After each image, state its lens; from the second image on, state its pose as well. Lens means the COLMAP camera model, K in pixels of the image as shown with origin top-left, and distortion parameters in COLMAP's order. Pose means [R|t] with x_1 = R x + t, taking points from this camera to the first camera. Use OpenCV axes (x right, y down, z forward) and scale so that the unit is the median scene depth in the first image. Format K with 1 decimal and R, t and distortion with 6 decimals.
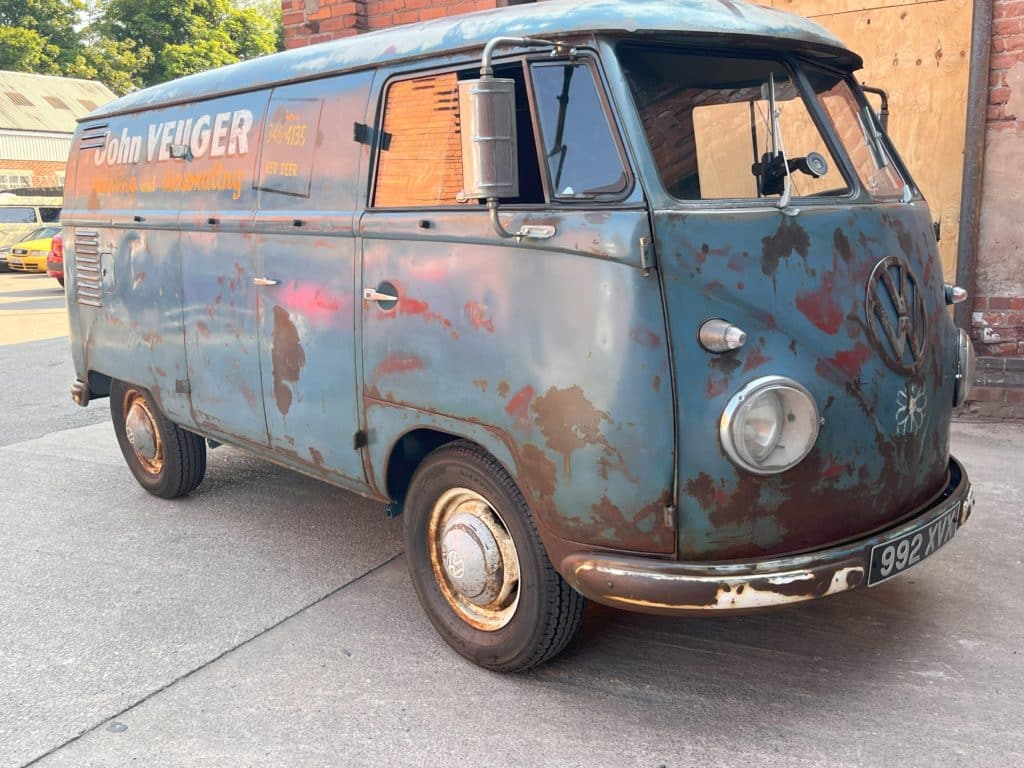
lens RADIAL K [[949.6, 0, 512.0], [0, 949.6, 384.0], [0, 0, 1]] dist [0.059507, -0.073651]
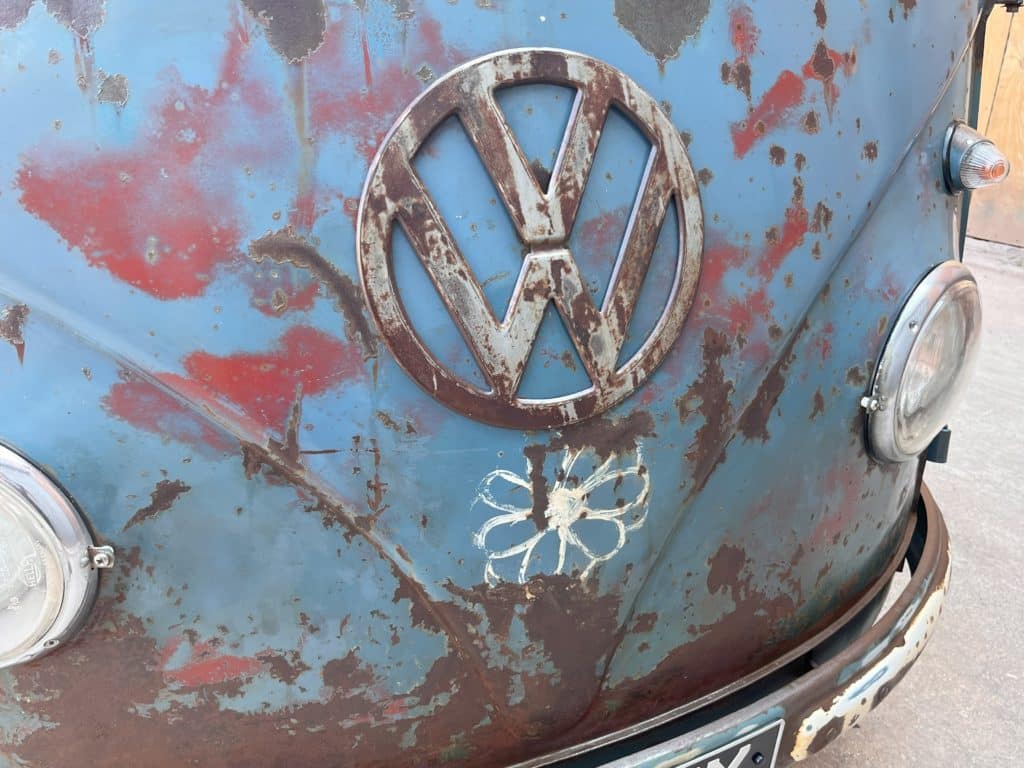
lens RADIAL K [[949.6, 0, 512.0], [0, 949.6, 384.0], [0, 0, 1]] dist [0.059507, -0.073651]
pose [[0.935959, 0.174828, -0.305641, 0.528852], [-0.094951, 0.961189, 0.259038, -0.114737], [0.339065, -0.213428, 0.916233, 0.728407]]
